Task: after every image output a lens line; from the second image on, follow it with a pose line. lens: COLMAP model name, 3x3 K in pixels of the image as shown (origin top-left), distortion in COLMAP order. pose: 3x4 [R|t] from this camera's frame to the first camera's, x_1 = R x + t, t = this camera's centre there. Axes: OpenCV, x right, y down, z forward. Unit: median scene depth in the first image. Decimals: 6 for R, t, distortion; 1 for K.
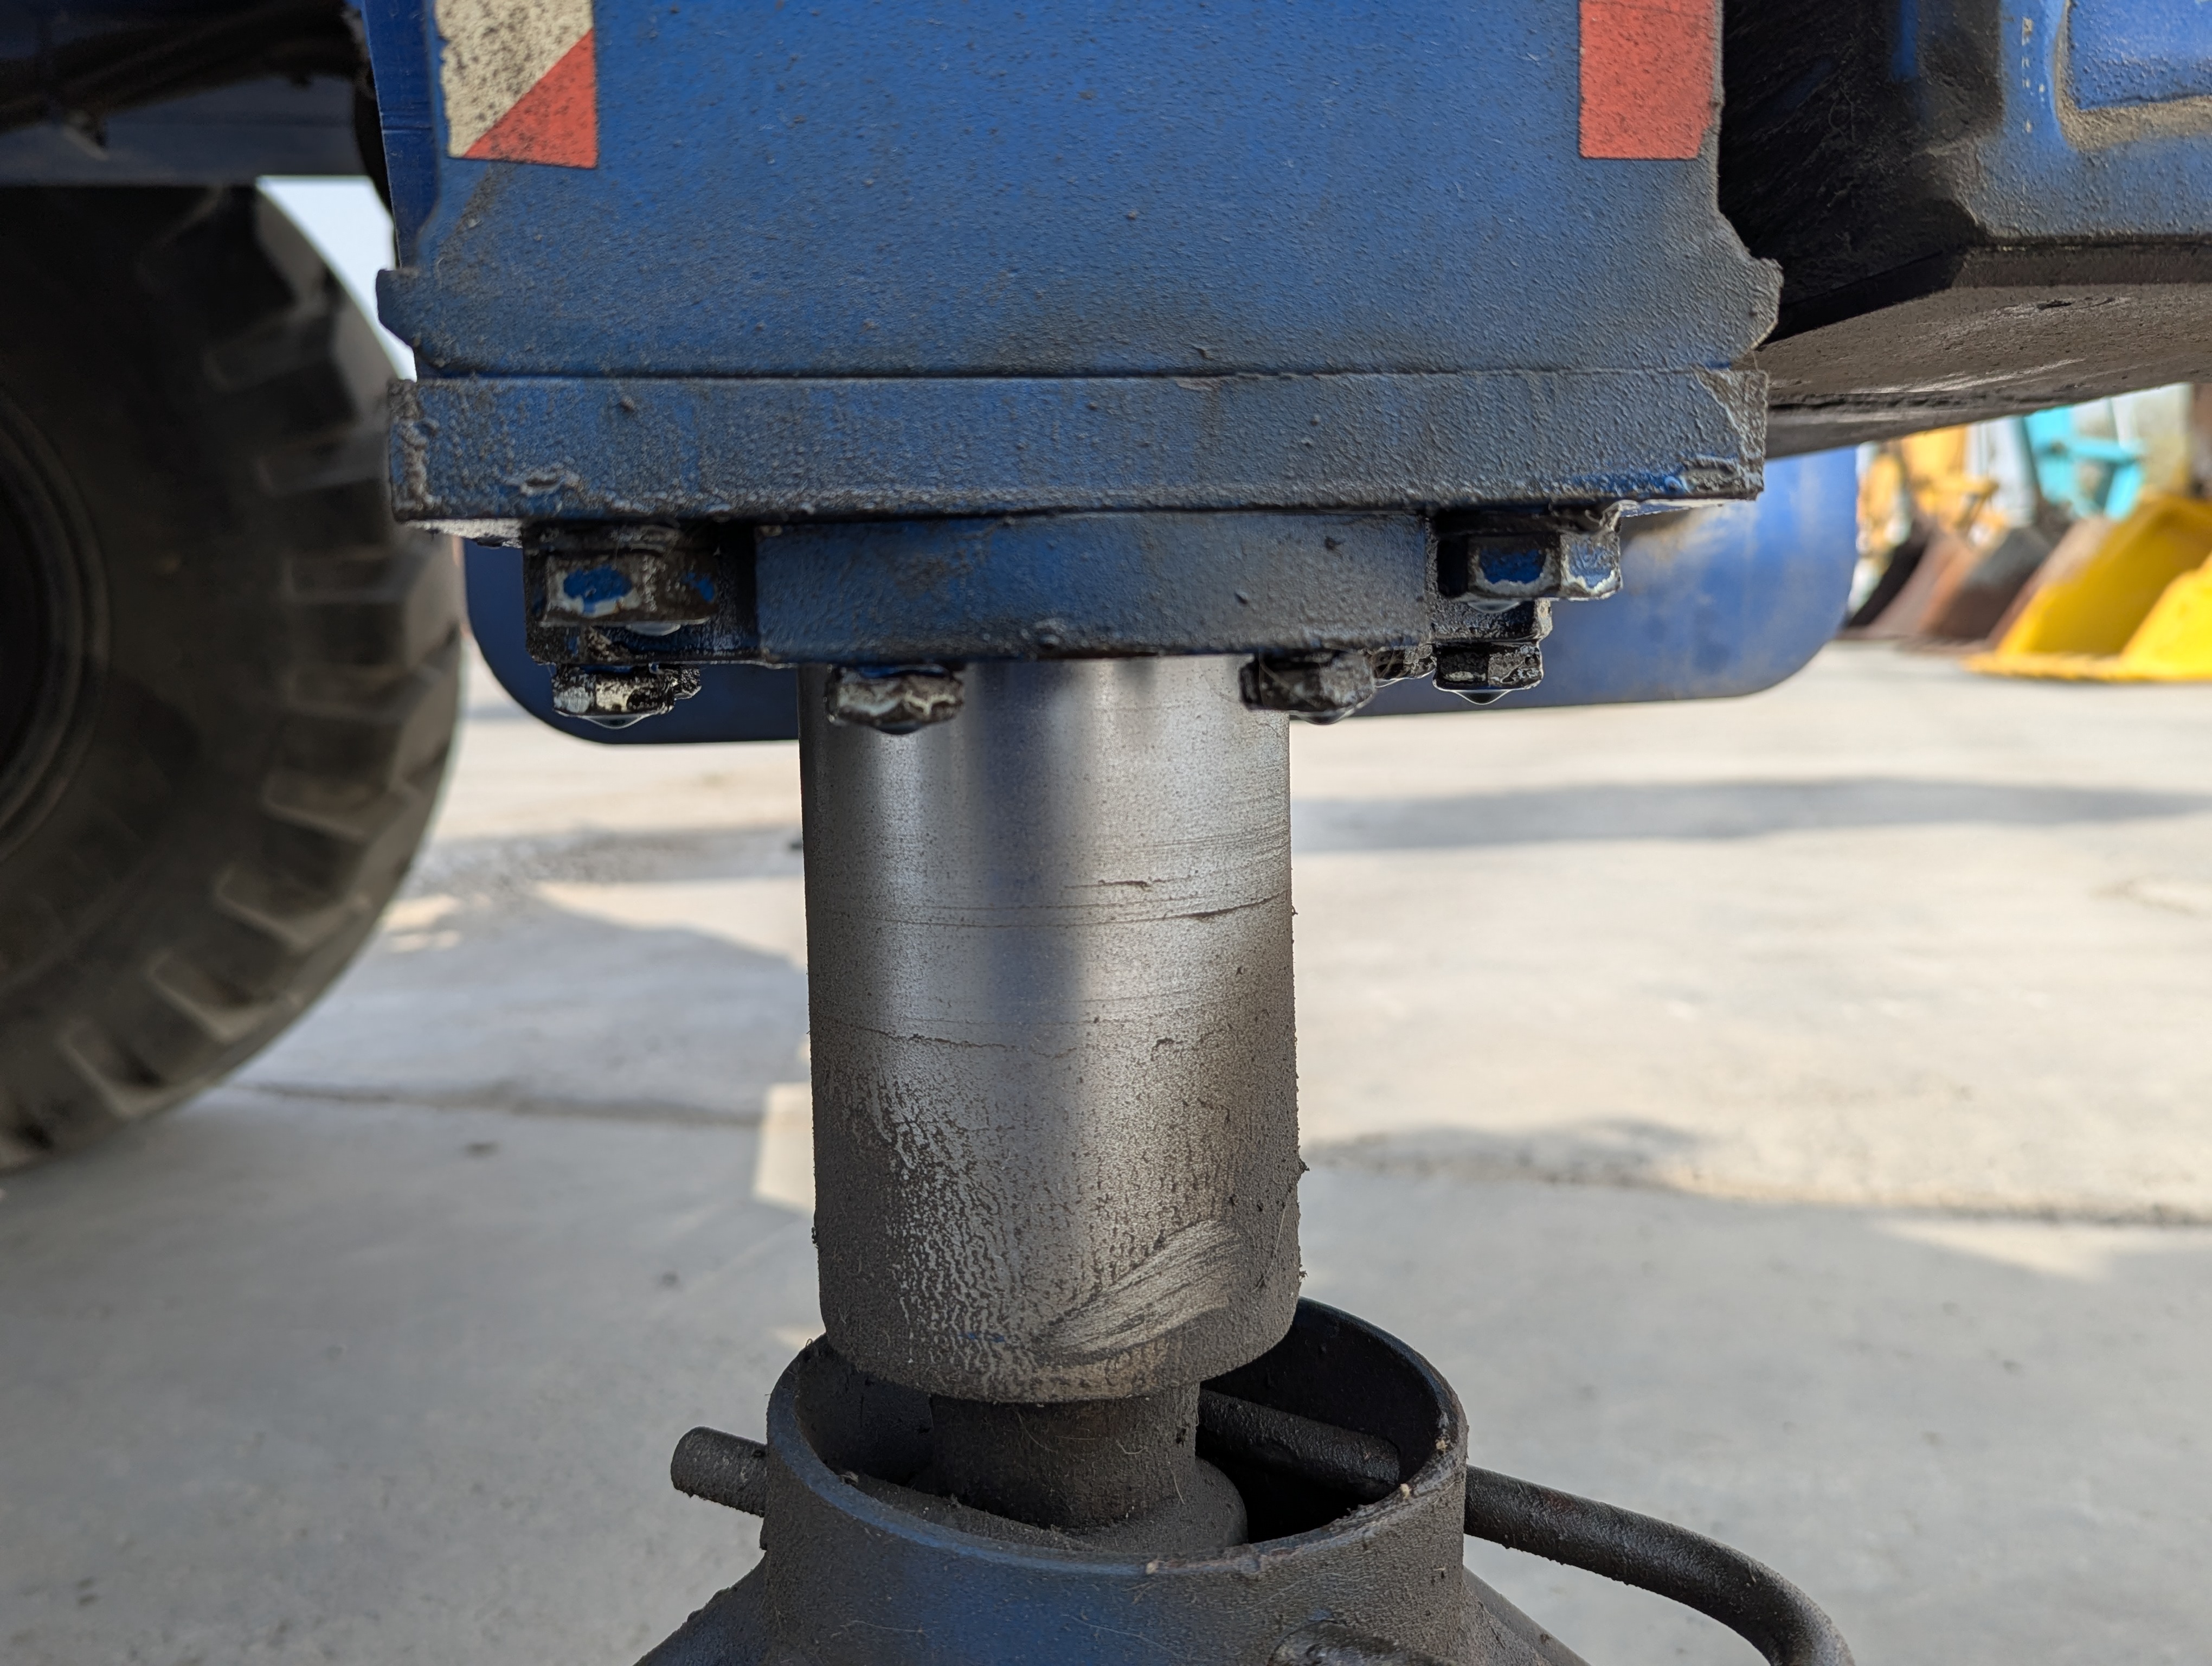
lens RADIAL K [[1769.3, 0, 1090.7], [0, 1769.3, 809.0], [0, 0, 1]] dist [0.044733, -0.064049]
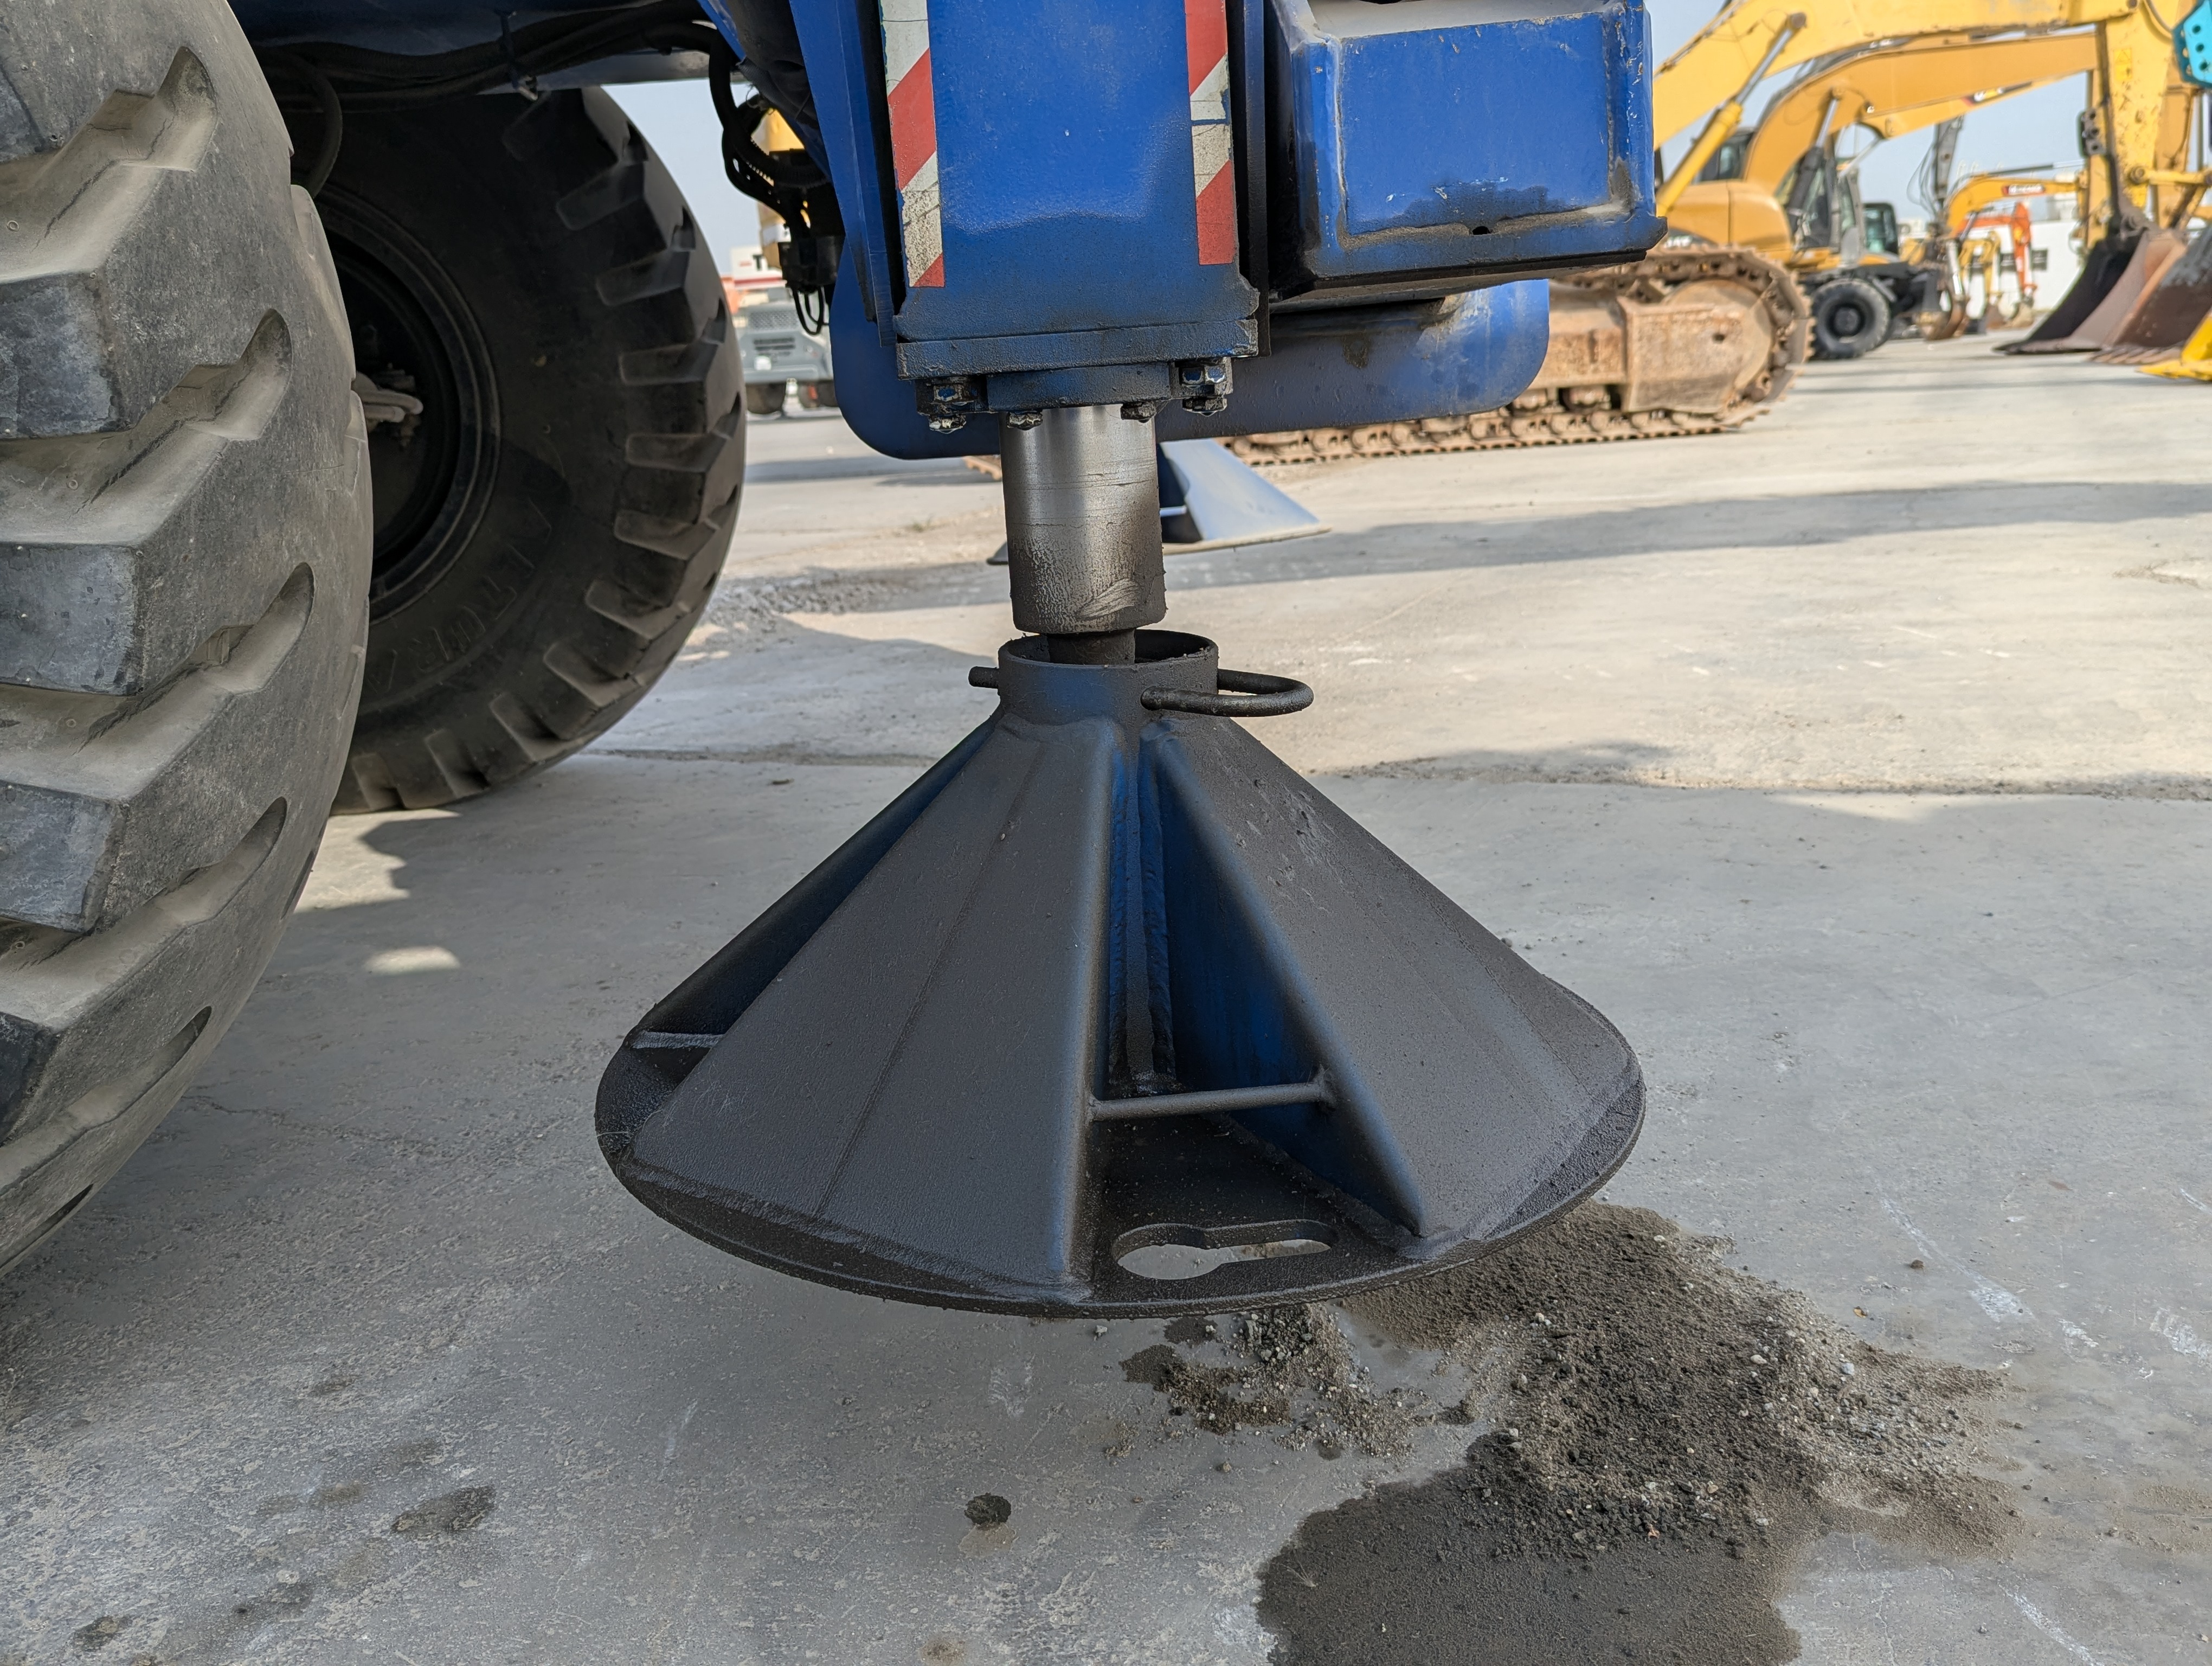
lens RADIAL K [[1919.6, 0, 1102.0], [0, 1919.6, 823.6], [0, 0, 1]] dist [0.063152, -0.079054]
pose [[0.993910, -0.018038, -0.108708, 0.075002], [0.031827, 0.991458, 0.126480, 0.042815], [0.105498, -0.129169, 0.985995, -0.486055]]
